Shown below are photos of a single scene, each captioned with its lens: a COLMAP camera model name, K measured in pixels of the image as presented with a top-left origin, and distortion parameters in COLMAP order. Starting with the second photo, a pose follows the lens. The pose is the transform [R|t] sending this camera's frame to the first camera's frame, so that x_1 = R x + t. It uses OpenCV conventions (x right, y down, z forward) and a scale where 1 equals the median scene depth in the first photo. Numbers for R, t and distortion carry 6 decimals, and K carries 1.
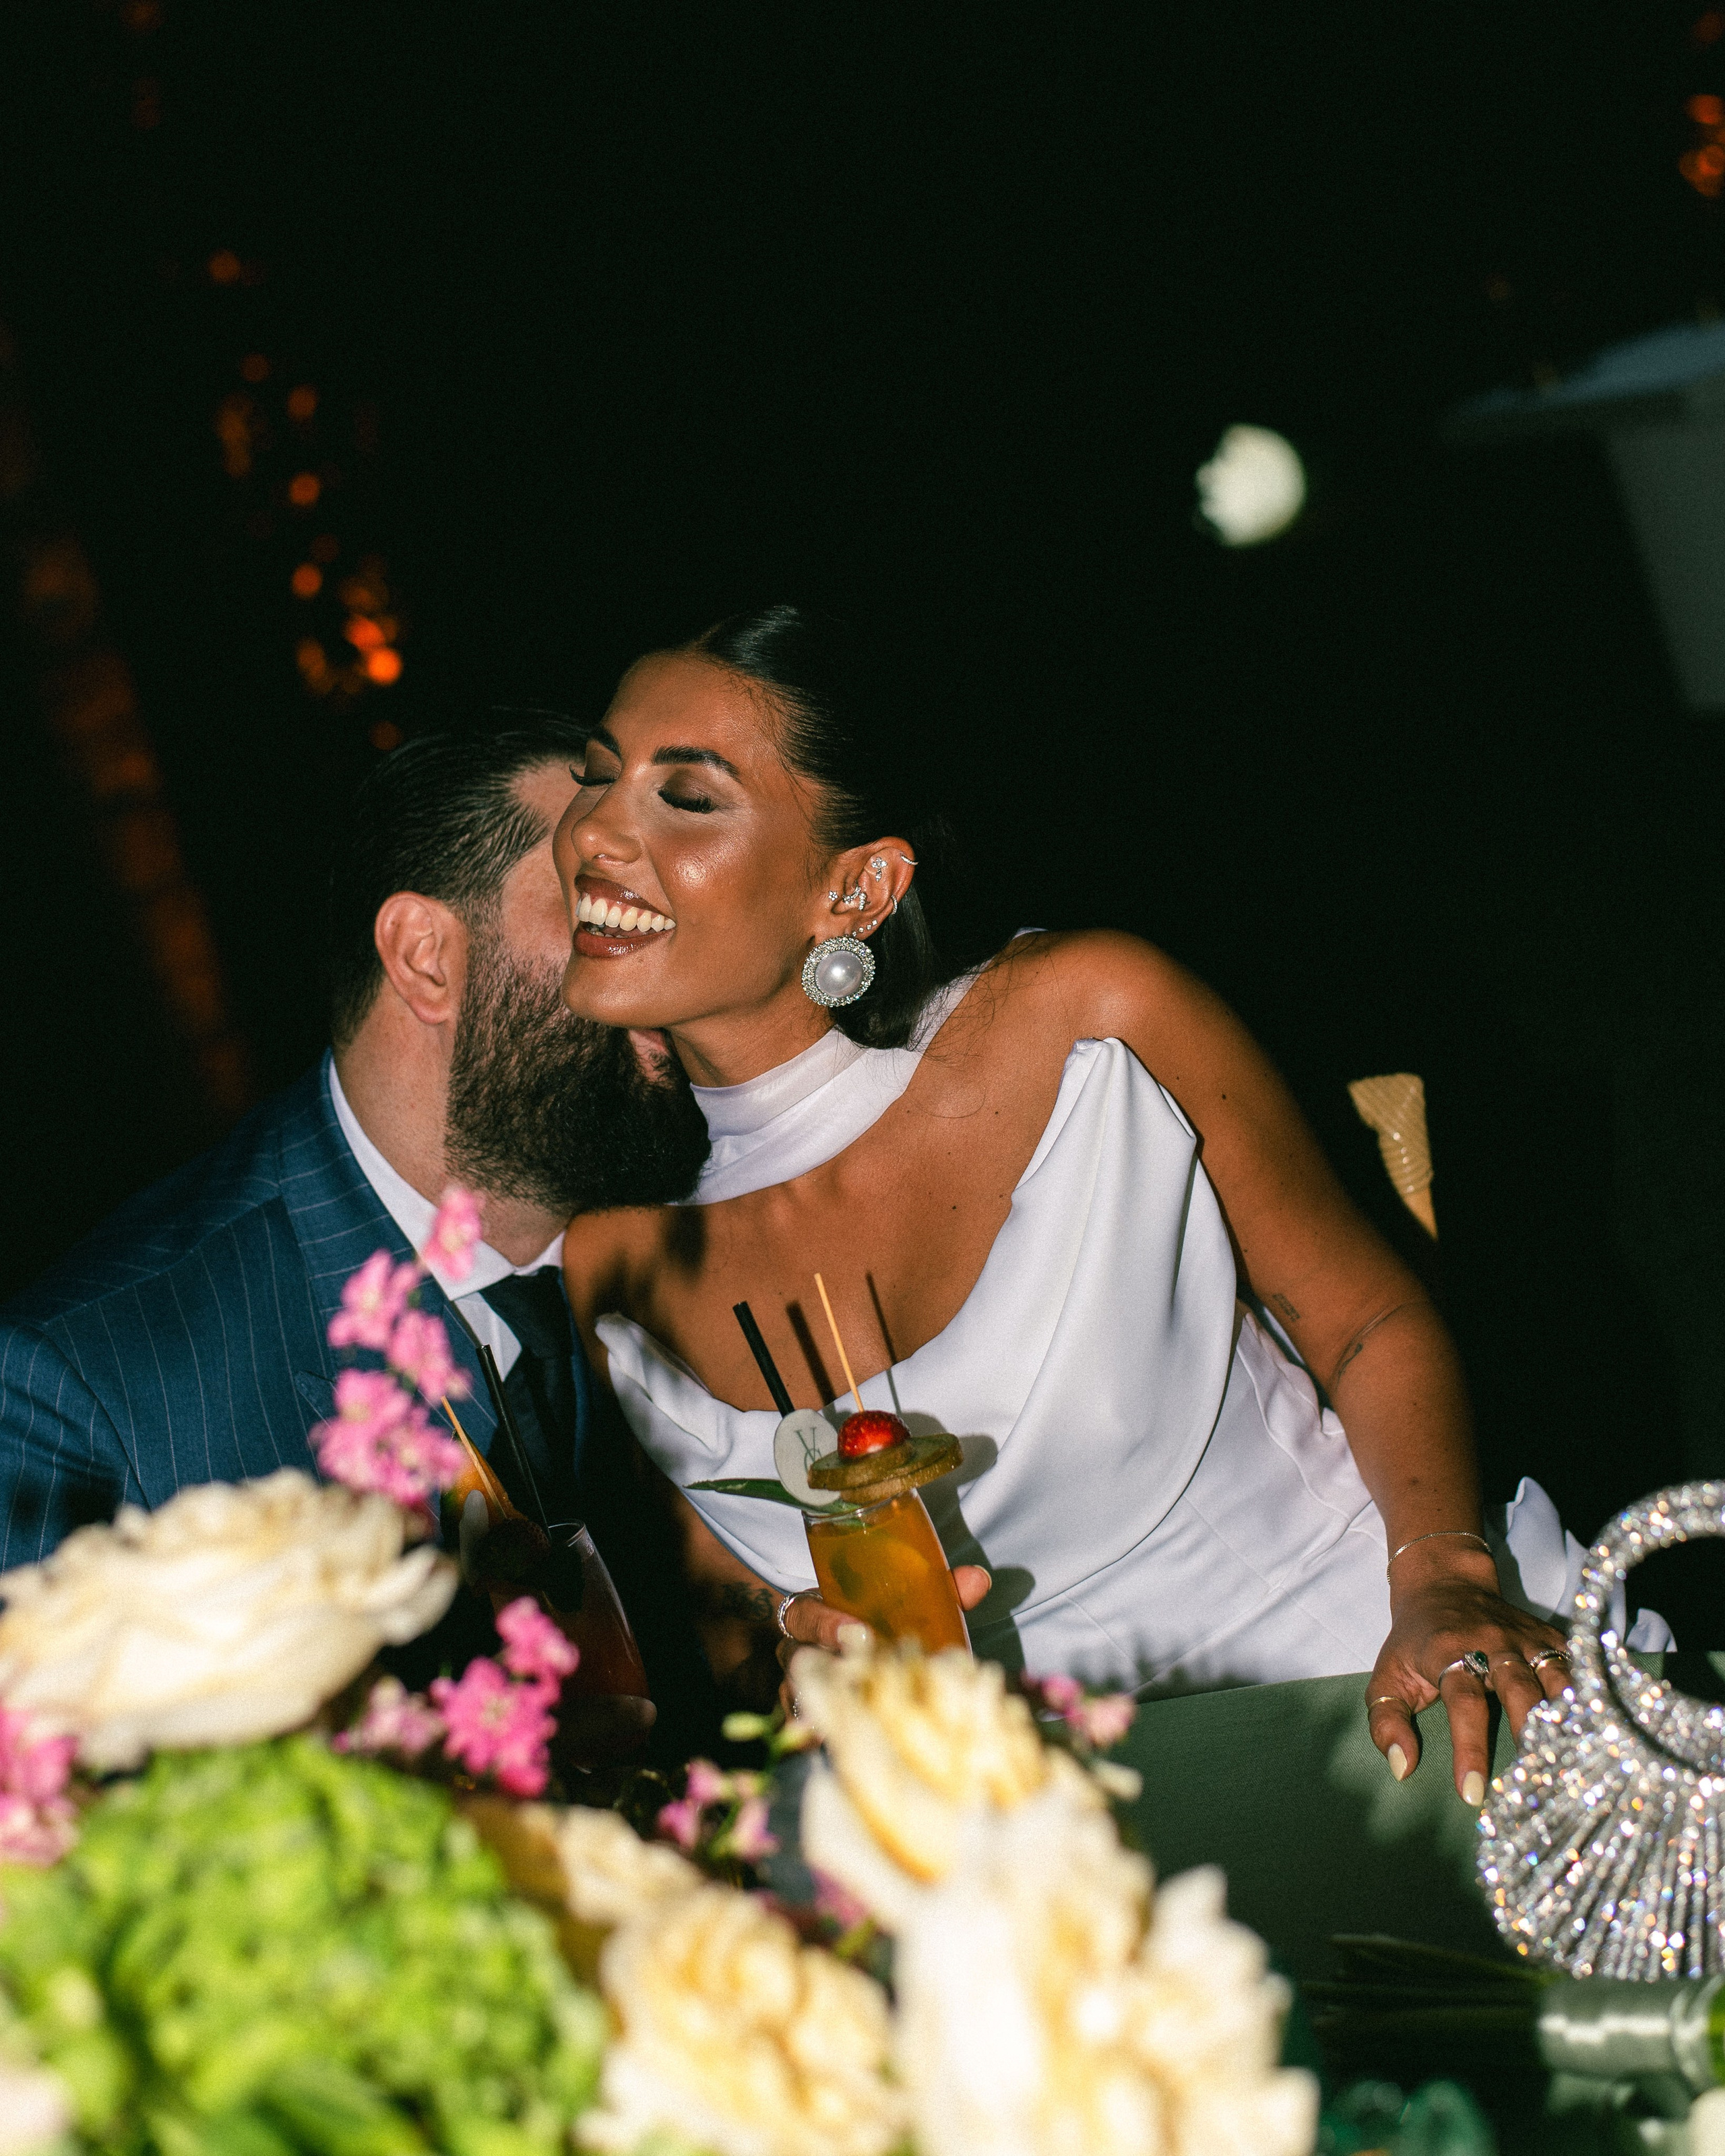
lens RADIAL K [[3014.2, 0, 862.5], [0, 3014.2, 1078.0], [0, 0, 1]] dist [-0.142423, 0.031609]
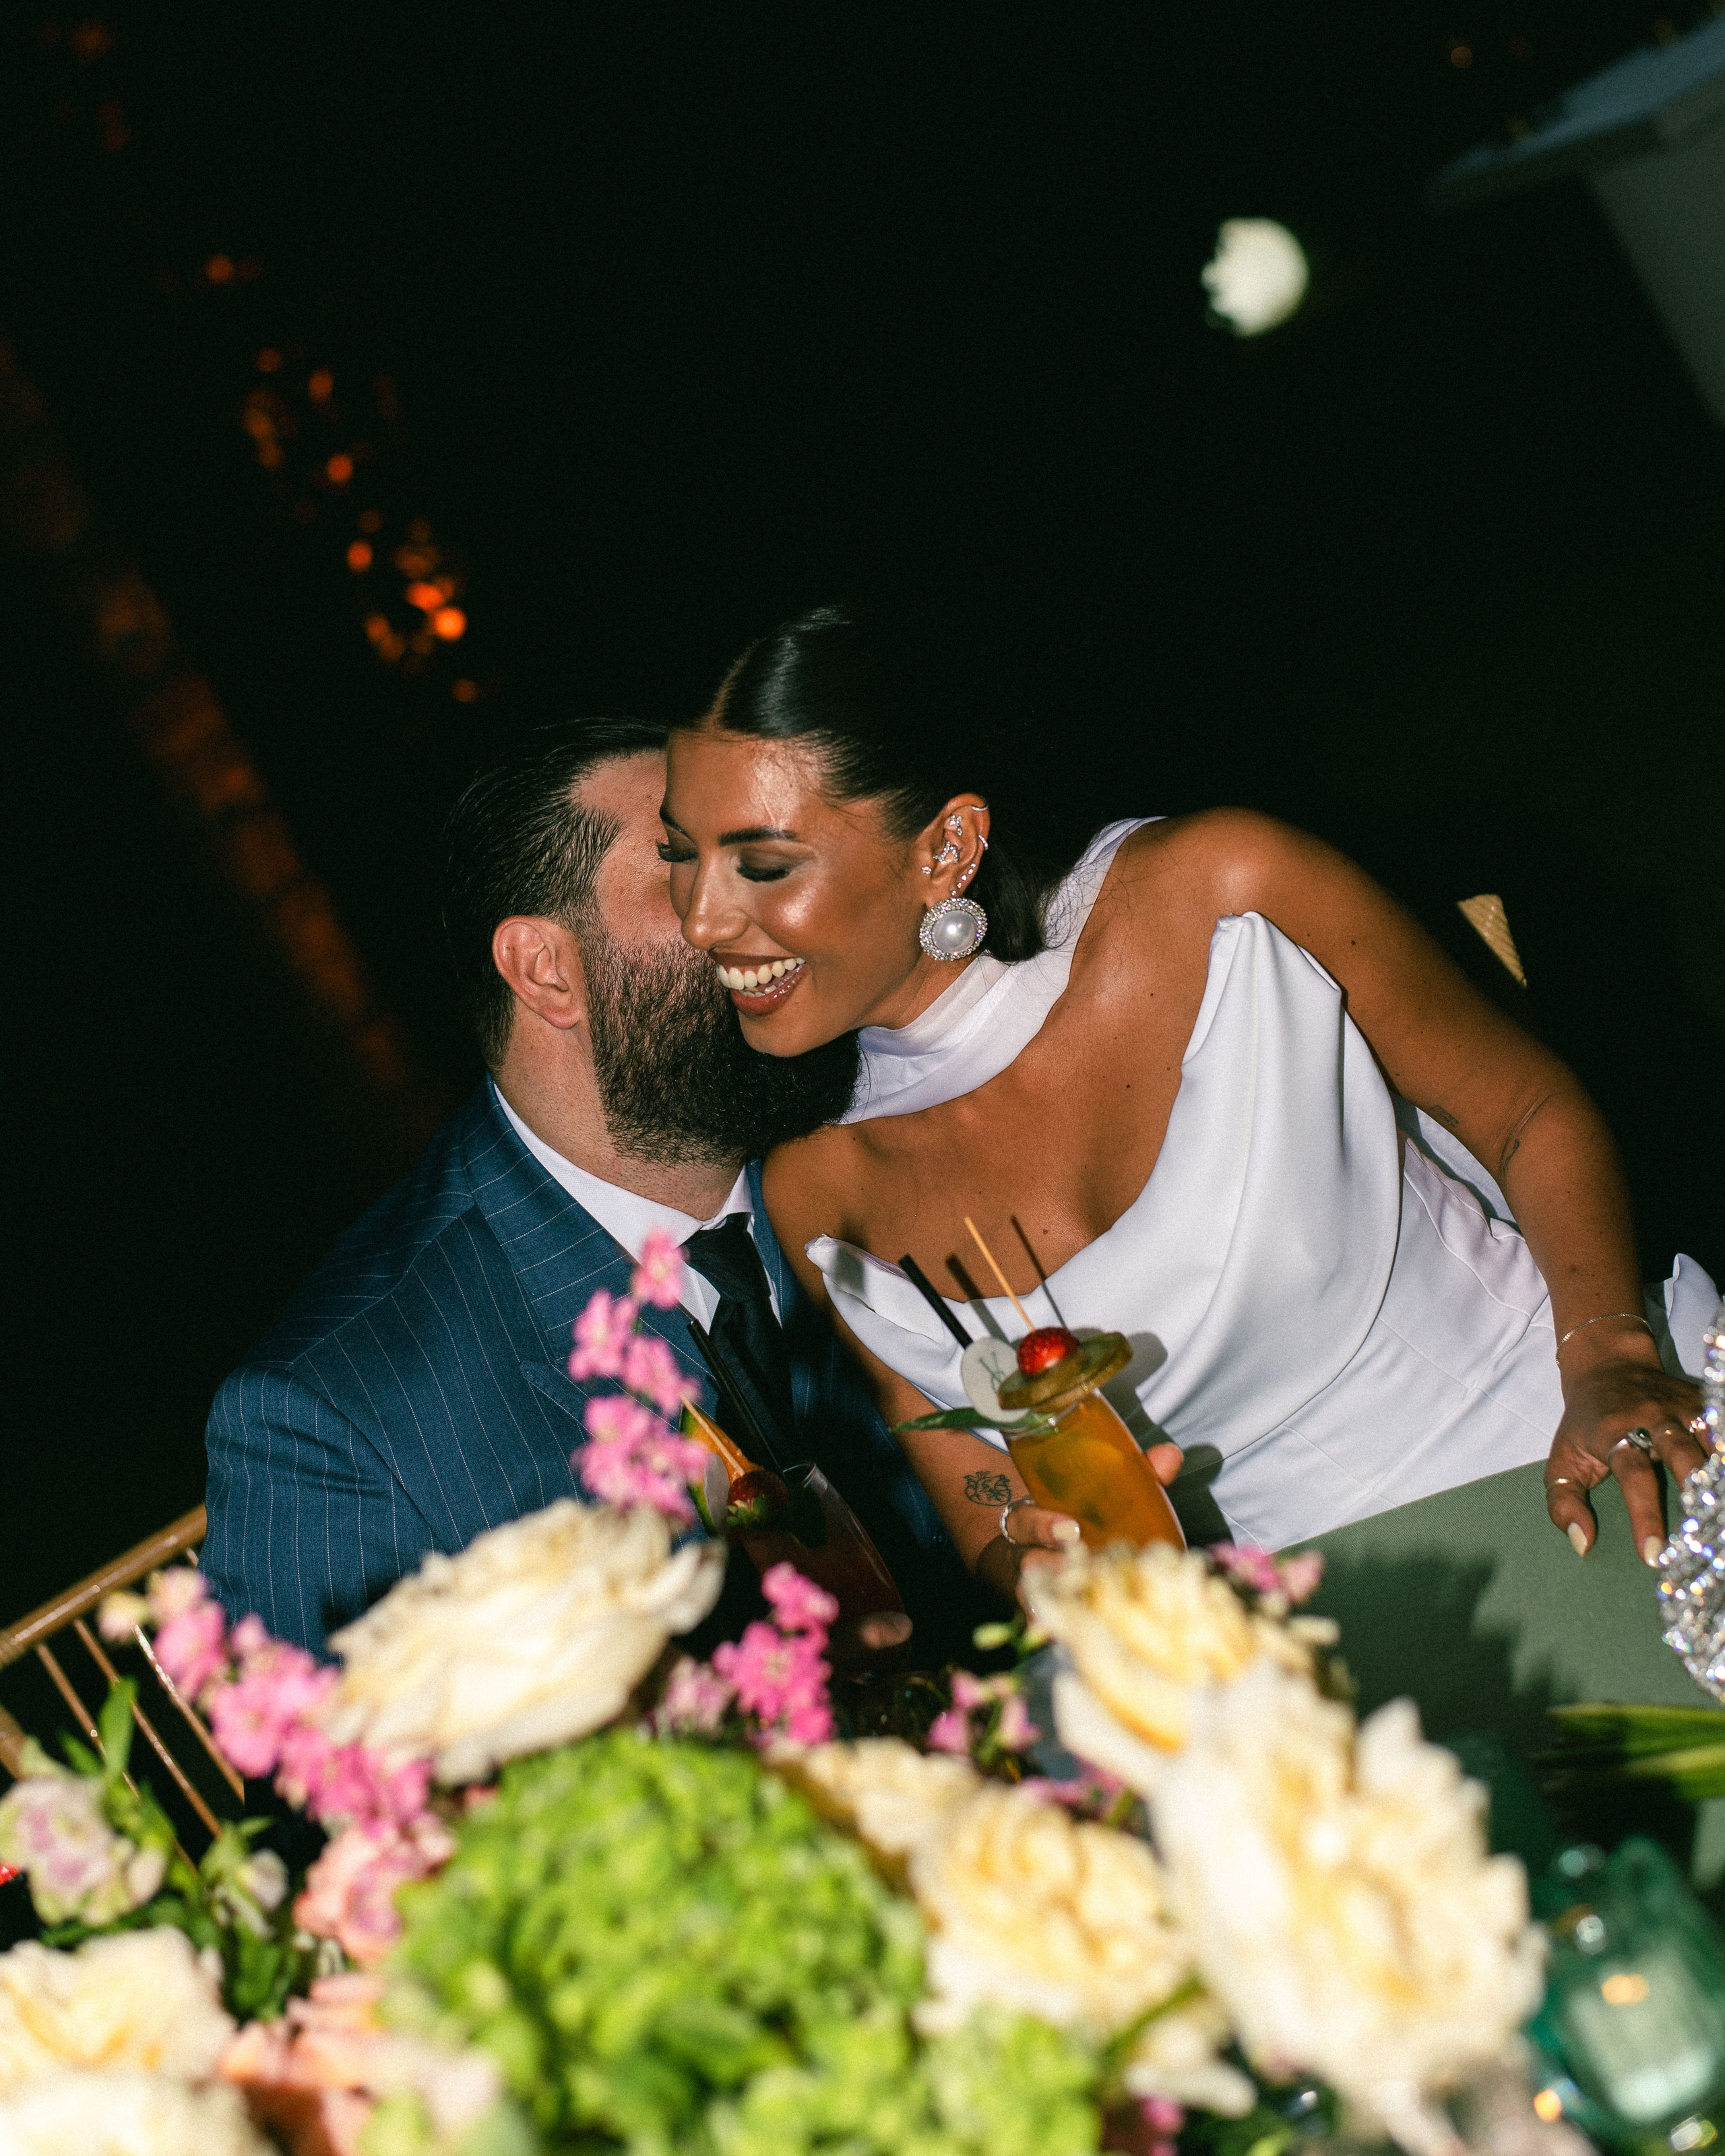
lens RADIAL K [[3014.2, 0, 862.5], [0, 3014.2, 1078.0], [0, 0, 1]] dist [-0.142423, 0.031609]
pose [[0.980289, -0.190246, -0.053284, 0.014702], [0.192845, 0.980015, 0.048793, -0.061619], [0.042937, -0.058106, 0.997387, -0.139633]]
